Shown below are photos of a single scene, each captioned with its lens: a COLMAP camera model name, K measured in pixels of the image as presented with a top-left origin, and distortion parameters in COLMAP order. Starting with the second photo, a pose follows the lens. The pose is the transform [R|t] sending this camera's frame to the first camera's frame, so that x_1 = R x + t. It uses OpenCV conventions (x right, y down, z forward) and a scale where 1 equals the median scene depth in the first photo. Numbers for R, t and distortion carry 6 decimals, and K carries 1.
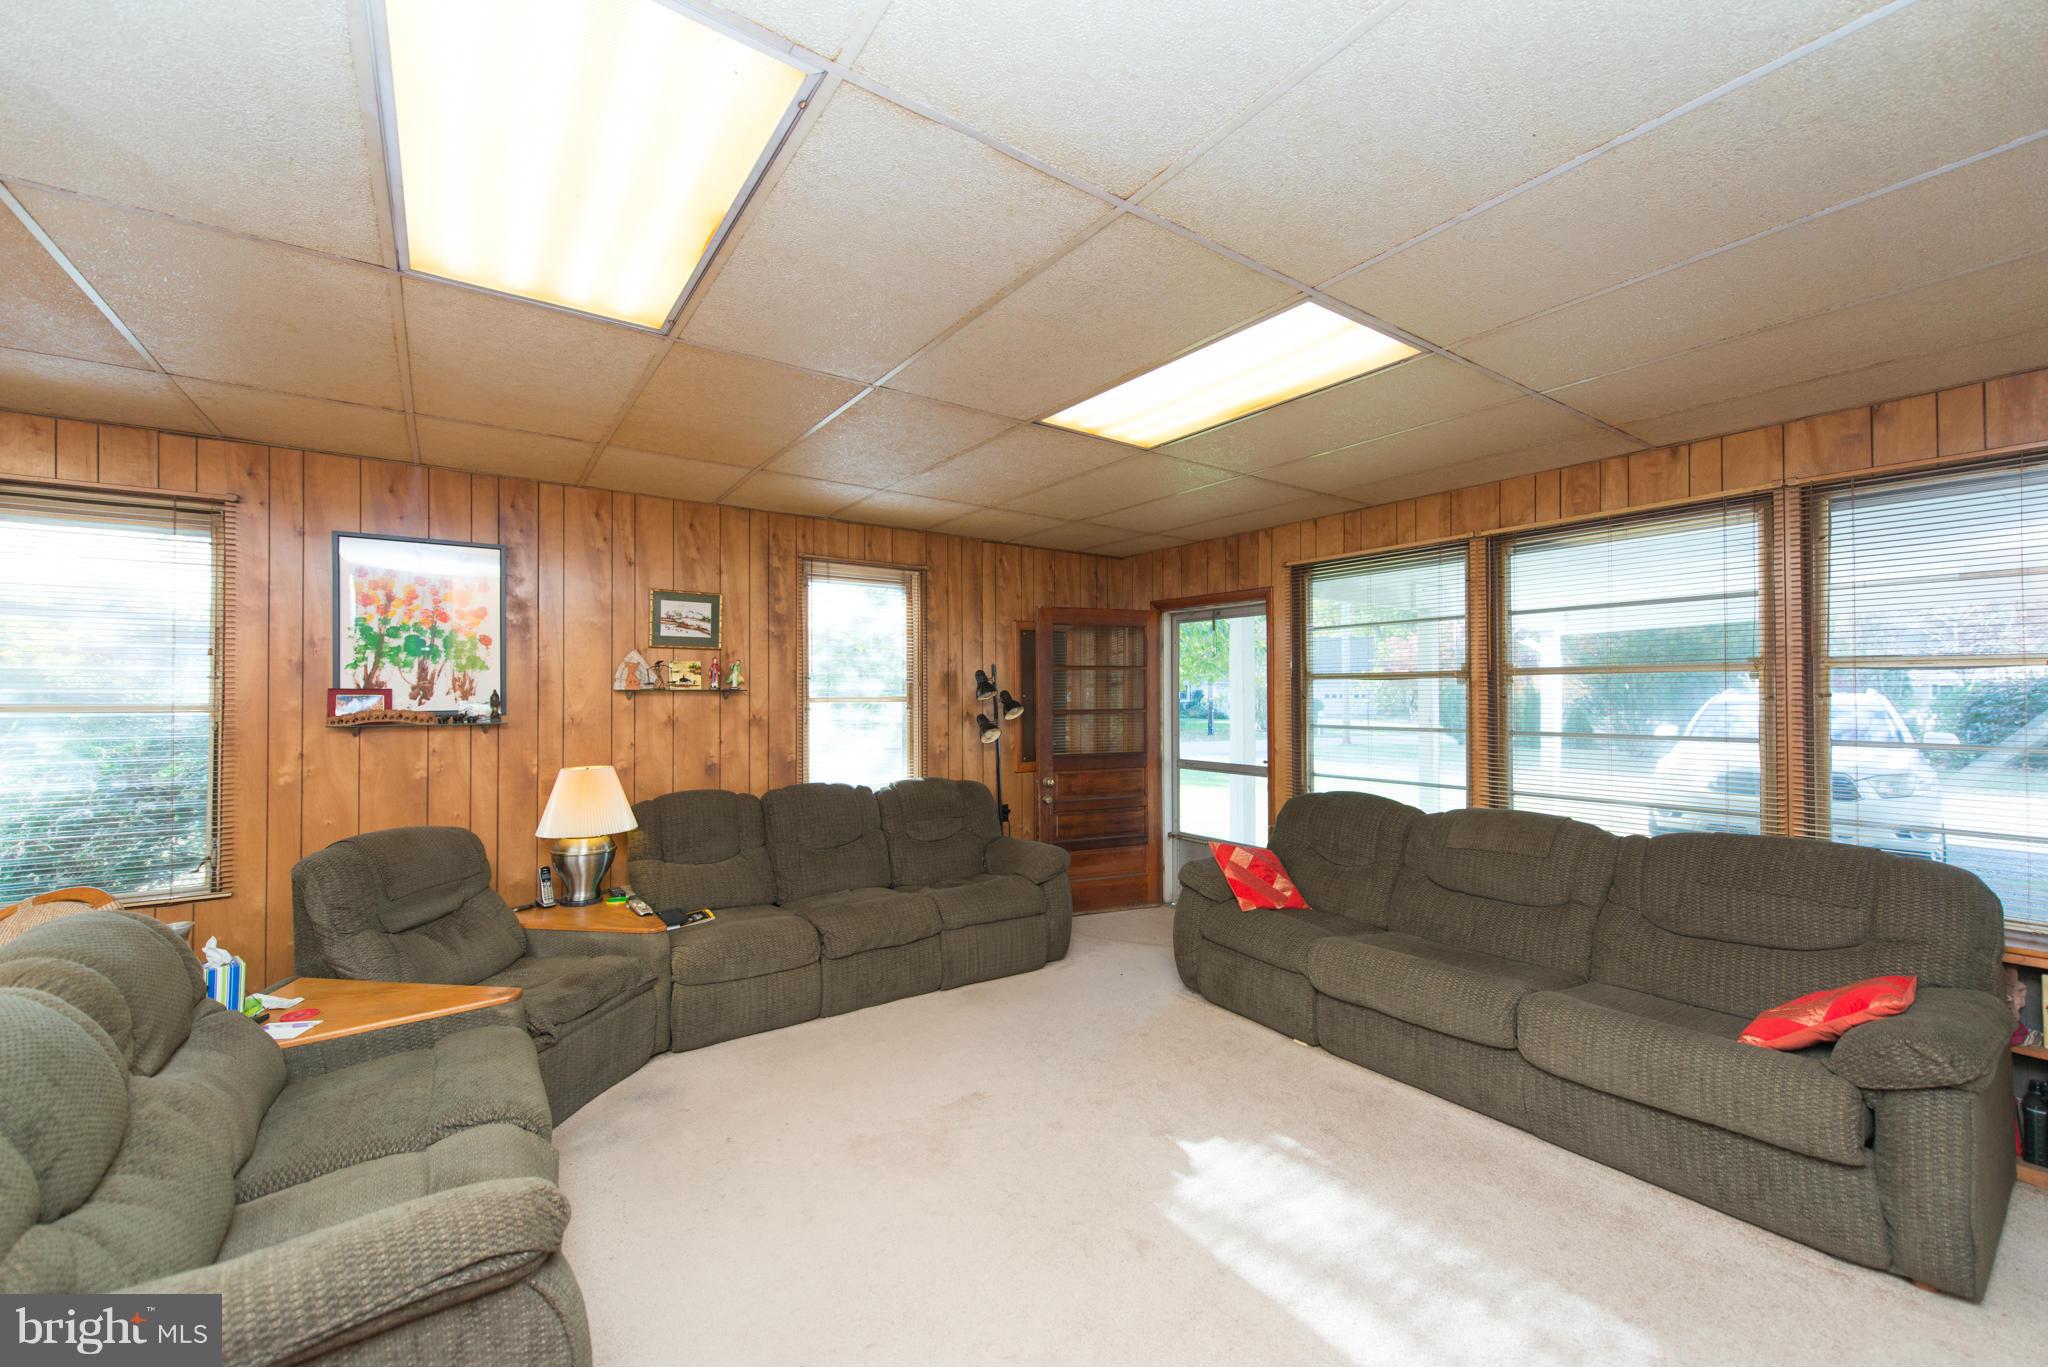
lens RADIAL K [[813.3, 0, 1026.5], [0, 813.3, 682.8], [0, 0, 1]] dist [0.008105, -0.004182]
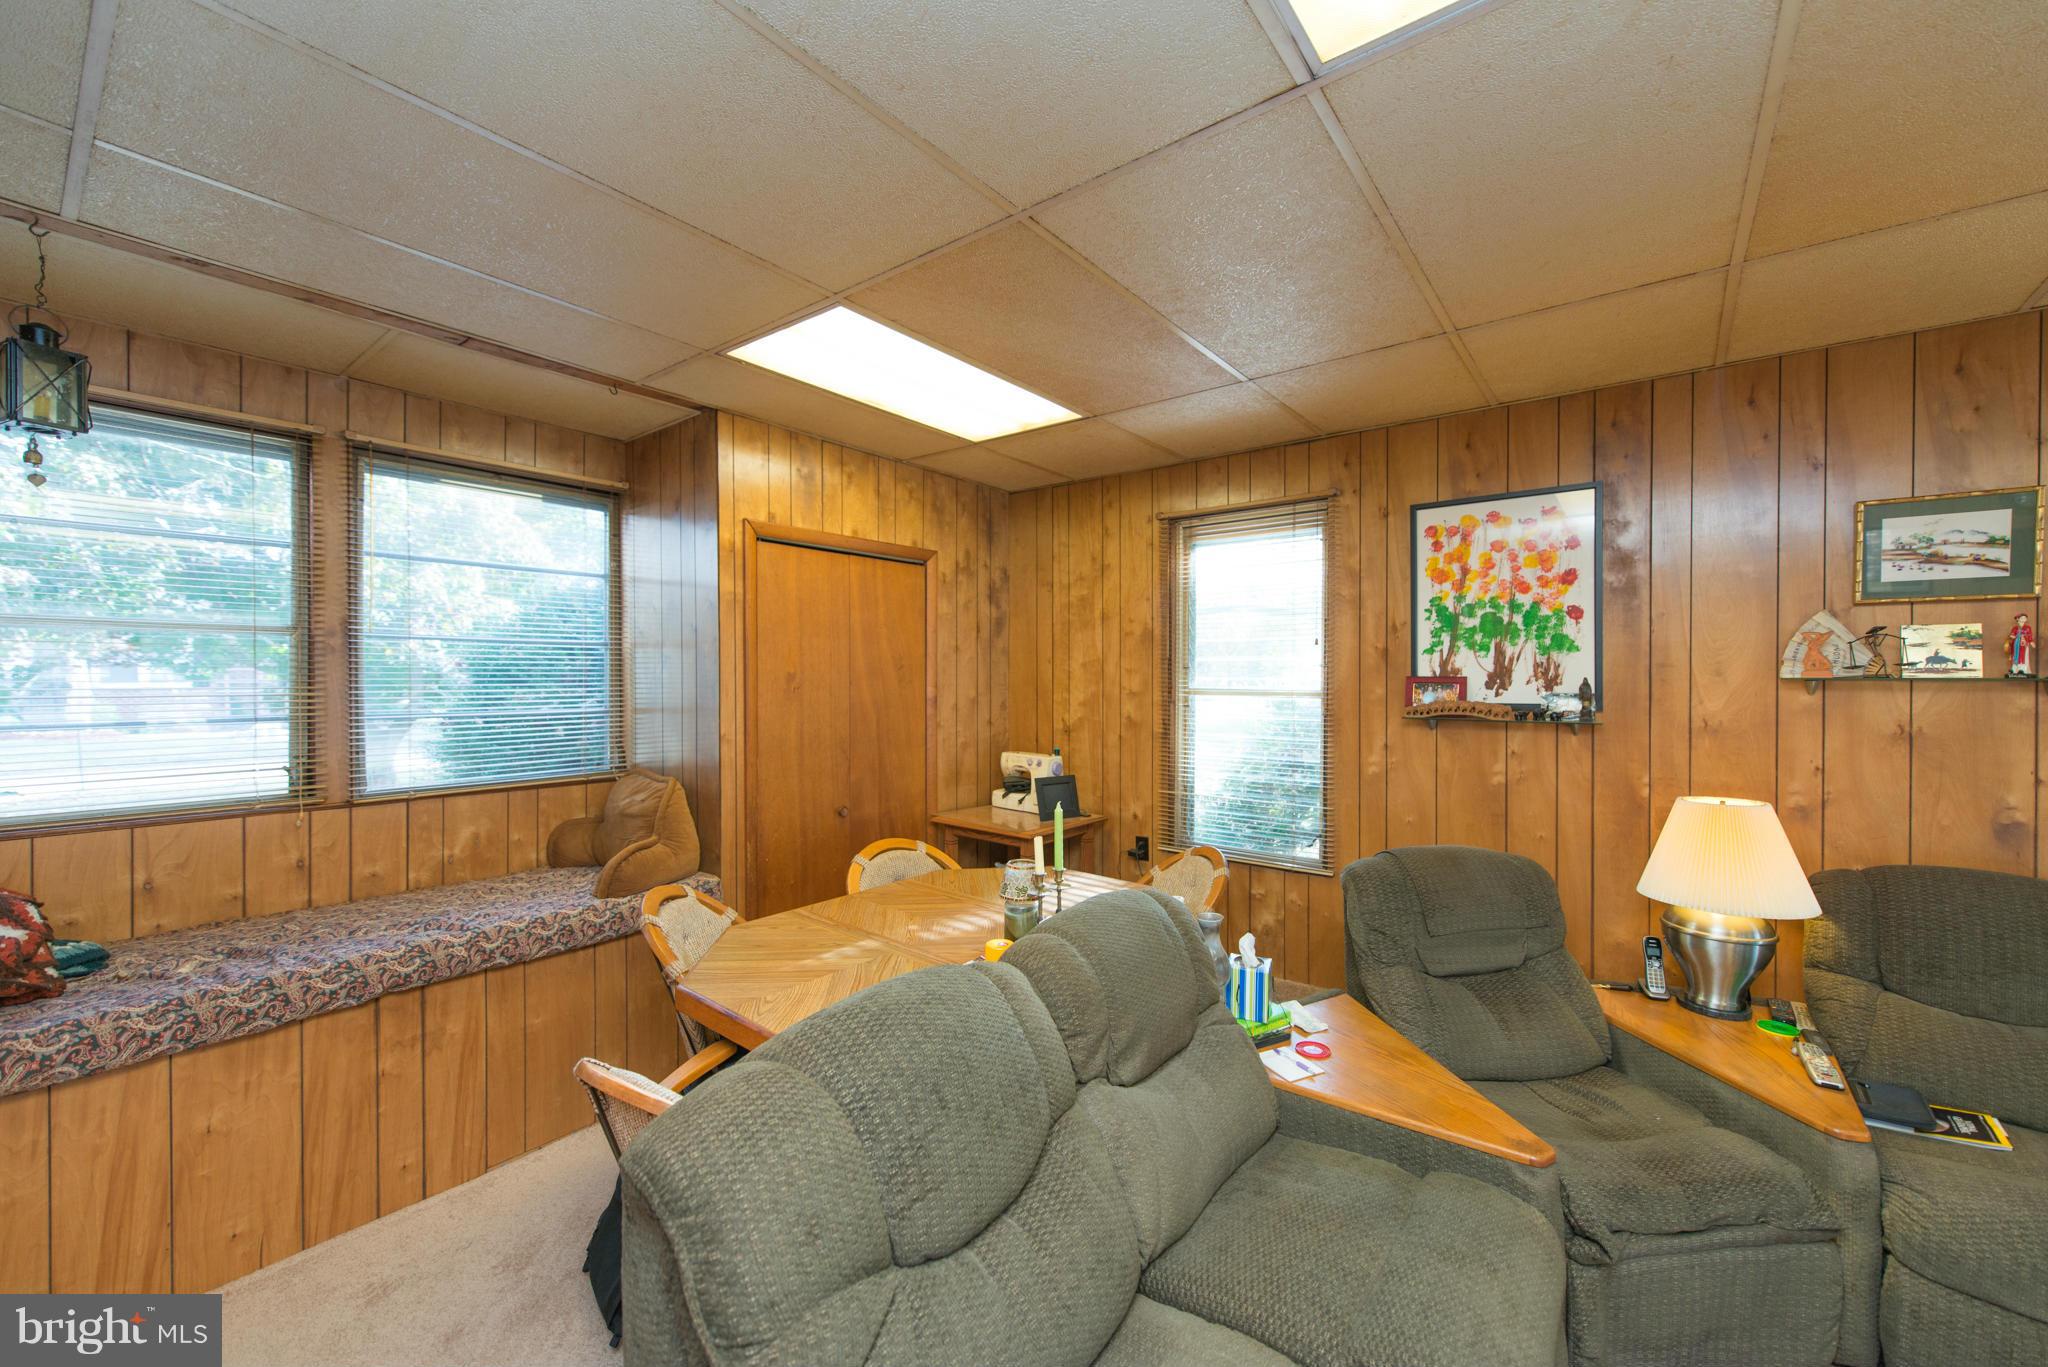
lens RADIAL K [[813.3, 0, 1026.5], [0, 813.3, 682.8], [0, 0, 1]] dist [0.008105, -0.004182]
pose [[0.297979, 0.009614, -0.954524, -0.095366], [0.012882, 0.999818, 0.014092, -0.004197], [0.954485, -0.016495, 0.297801, 0.297022]]
